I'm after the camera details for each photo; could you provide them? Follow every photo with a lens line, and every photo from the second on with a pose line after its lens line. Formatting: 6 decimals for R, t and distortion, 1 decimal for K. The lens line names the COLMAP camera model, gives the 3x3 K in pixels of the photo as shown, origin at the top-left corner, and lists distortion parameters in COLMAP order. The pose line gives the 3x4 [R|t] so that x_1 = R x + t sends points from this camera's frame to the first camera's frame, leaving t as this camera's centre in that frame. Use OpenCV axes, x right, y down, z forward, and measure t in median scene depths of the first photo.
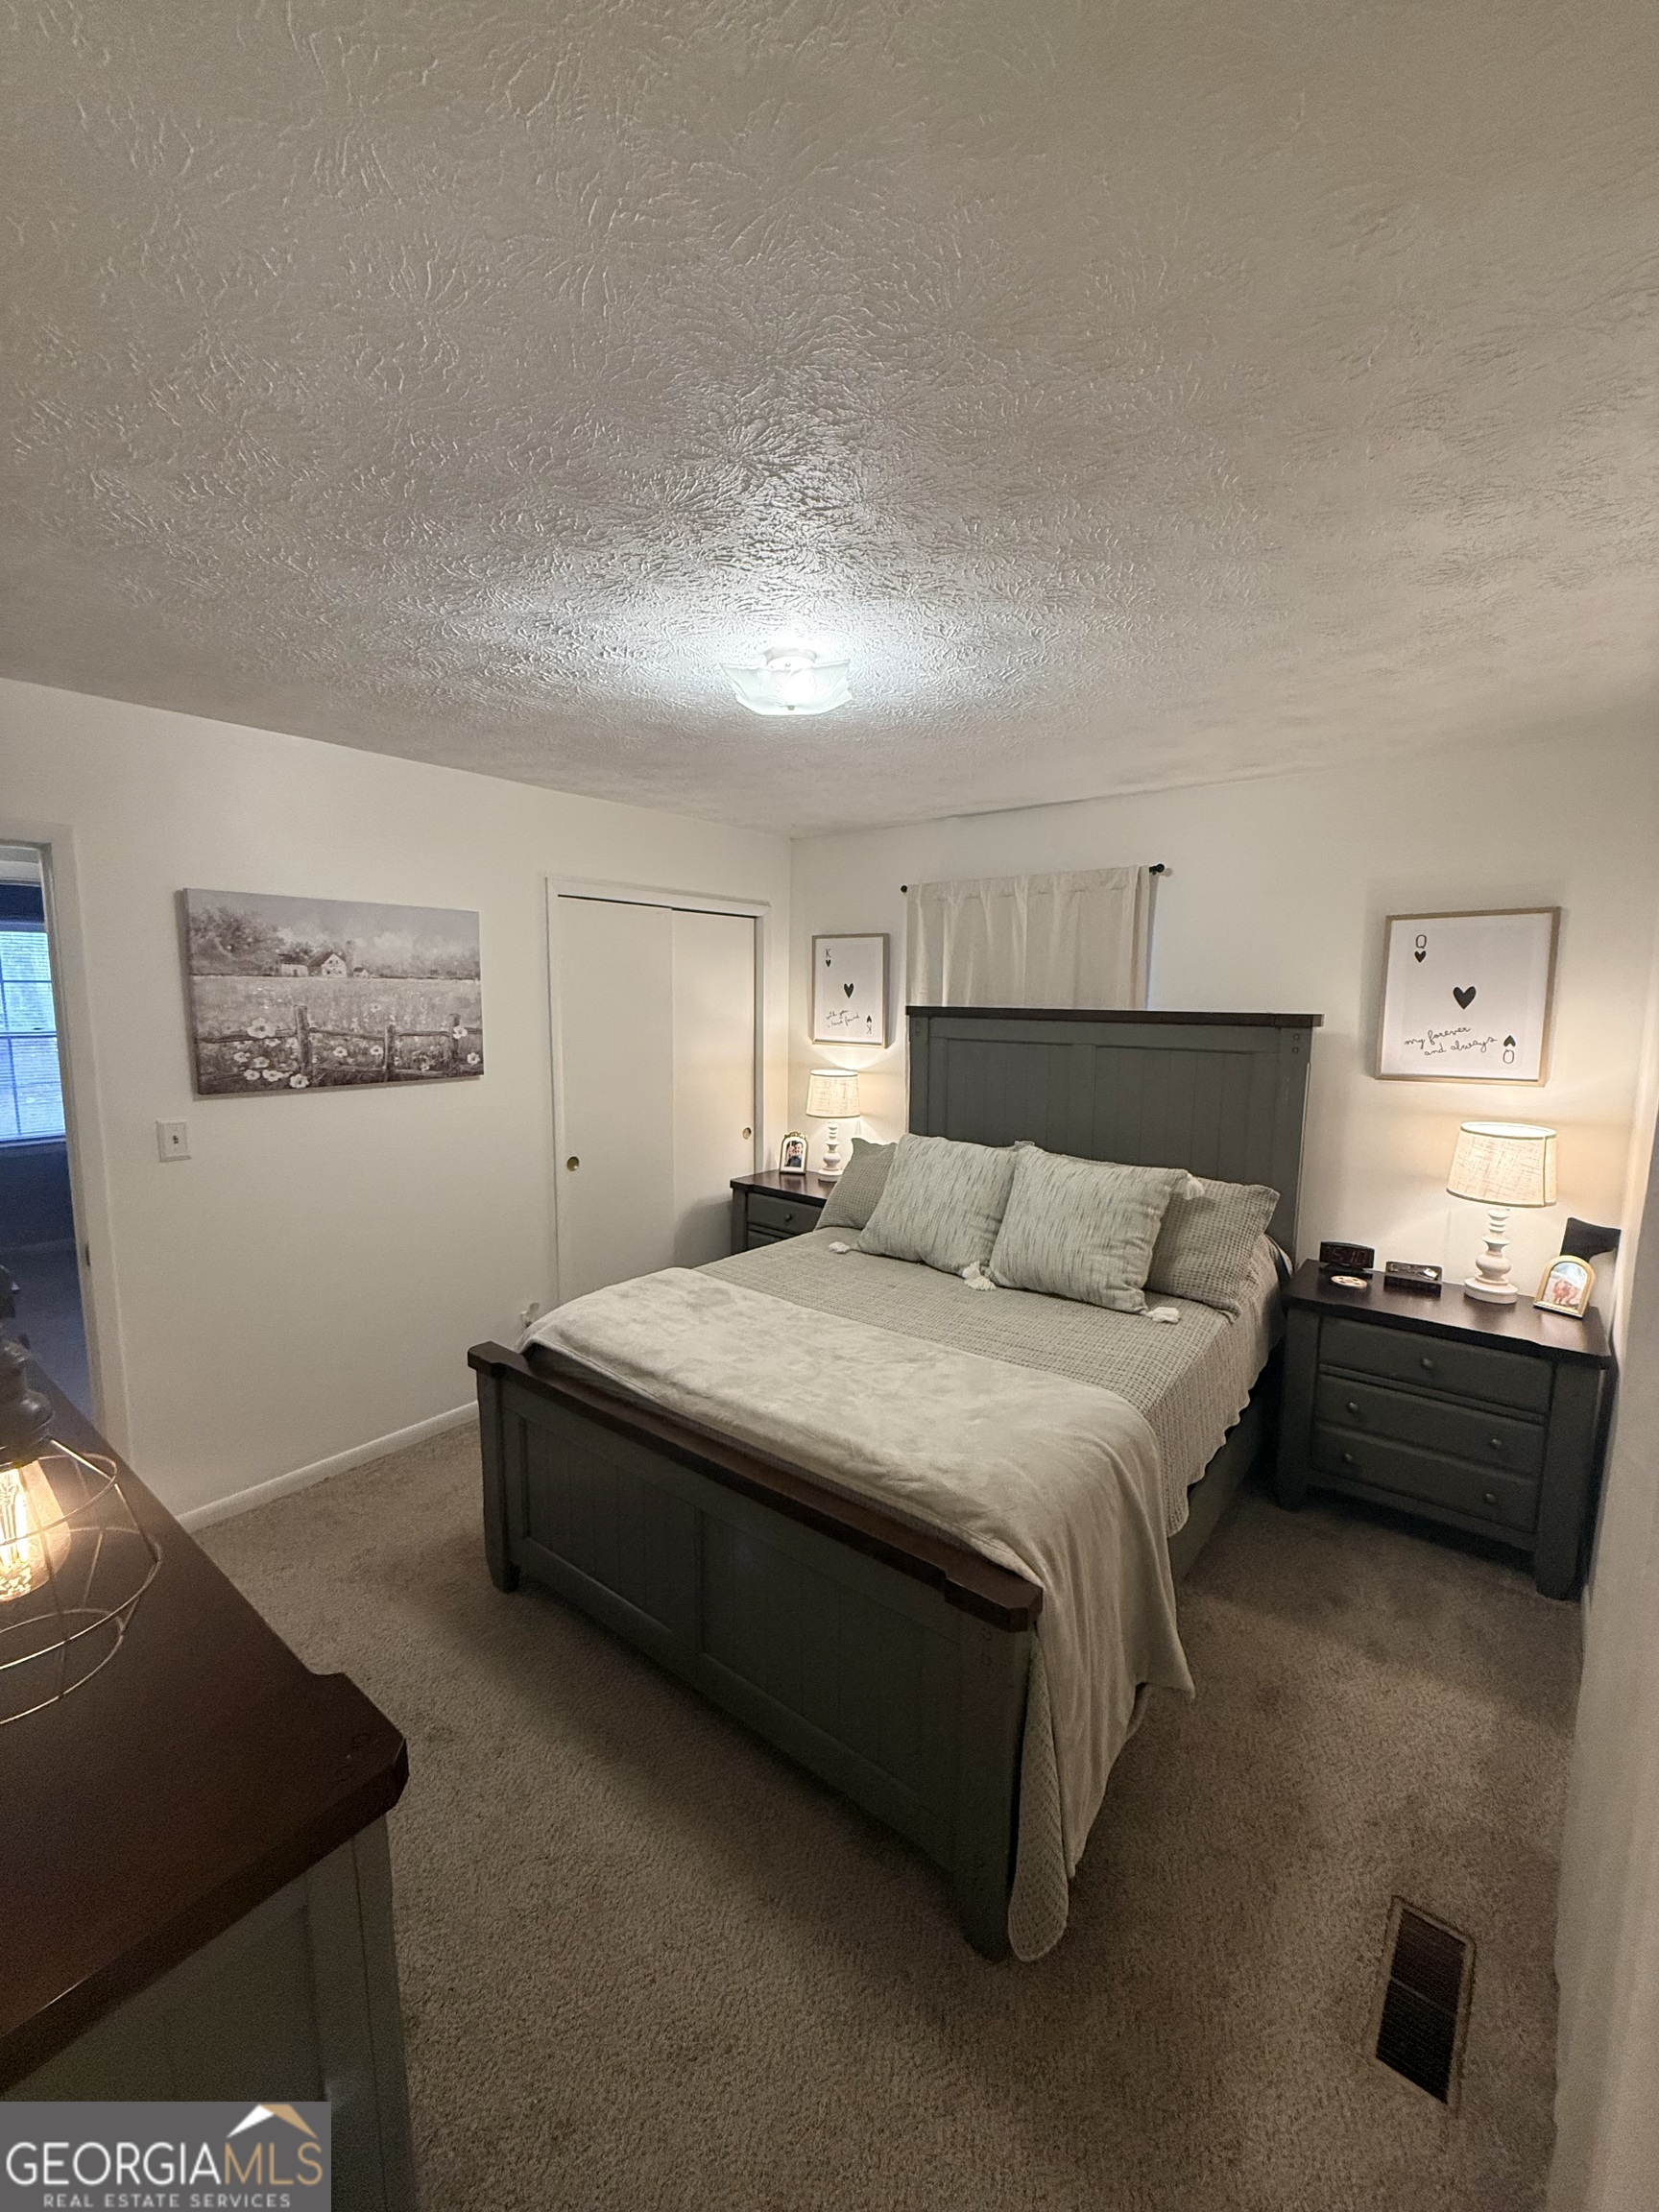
lens RADIAL K [[886.8, 0, 826.5], [0, 886.8, 1103.3], [0, 0, 1]] dist [0.002553, 0.000395]
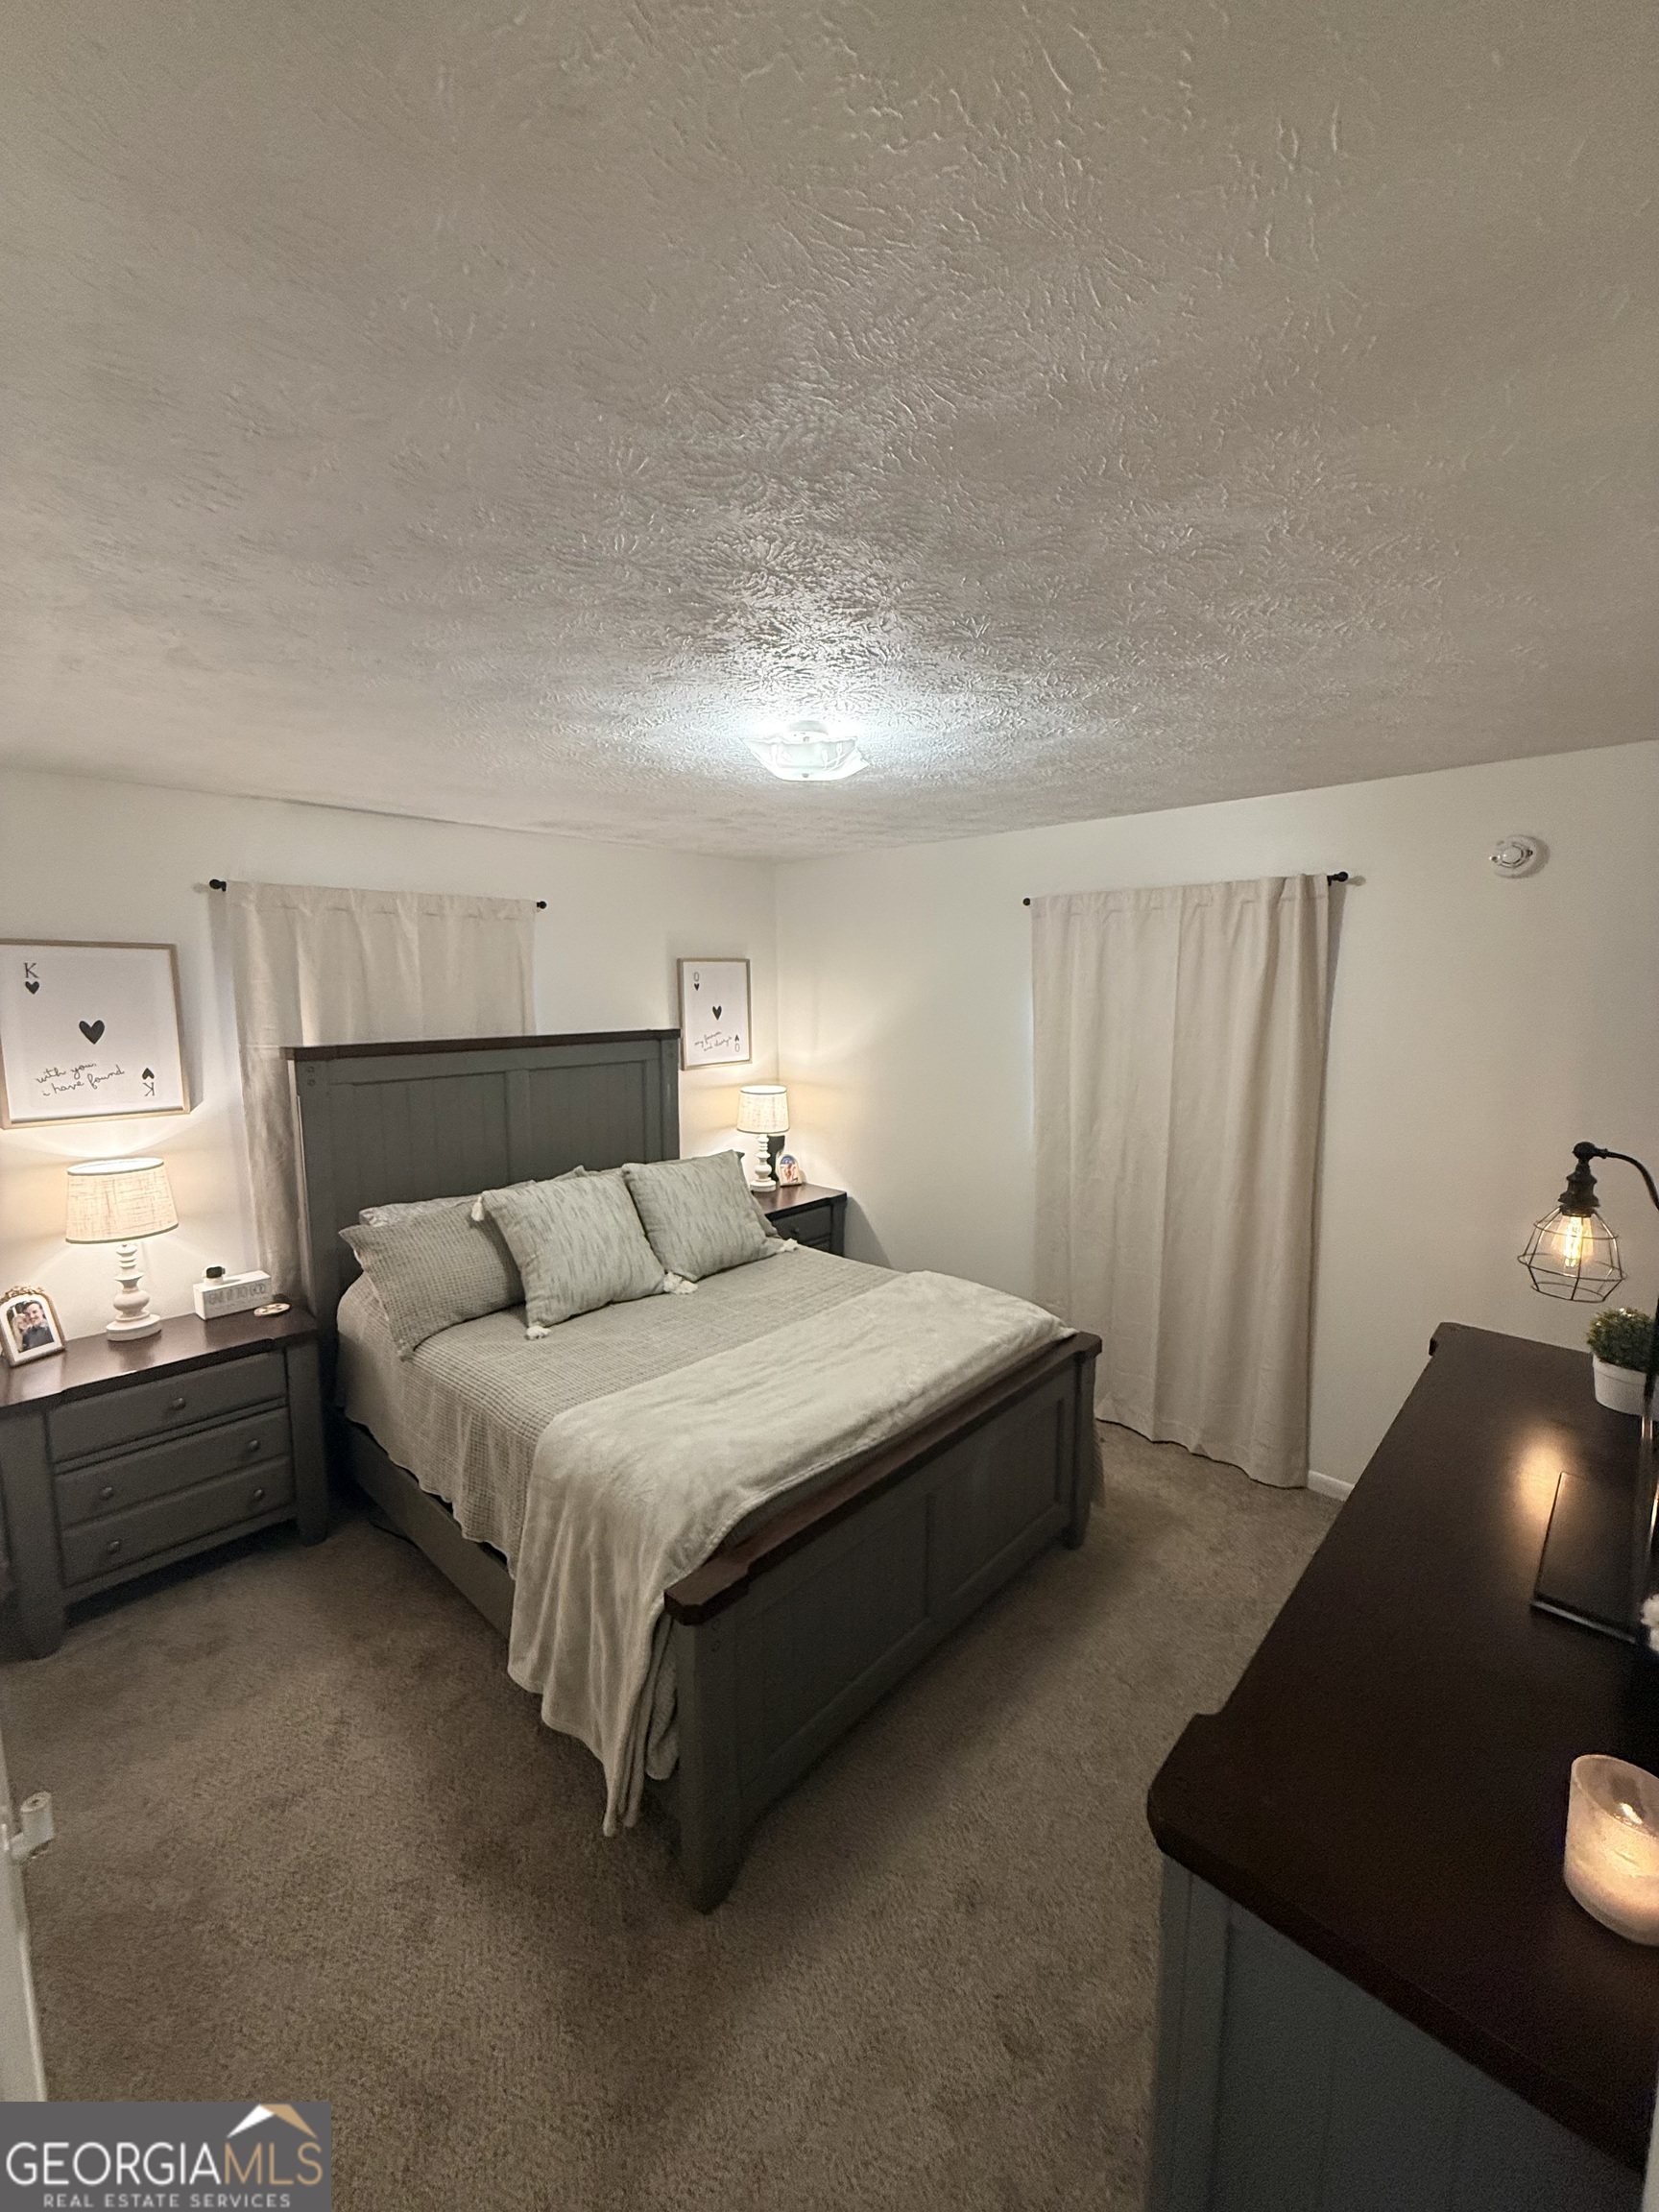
lens RADIAL K [[886.8, 0, 826.5], [0, 886.8, 1103.3], [0, 0, 1]] dist [0.002553, 0.000395]
pose [[0.084430, -0.123830, 0.988705, -0.651229], [0.161467, 0.980834, 0.109056, -0.080392], [-0.983260, 0.150436, 0.102806, 0.536493]]
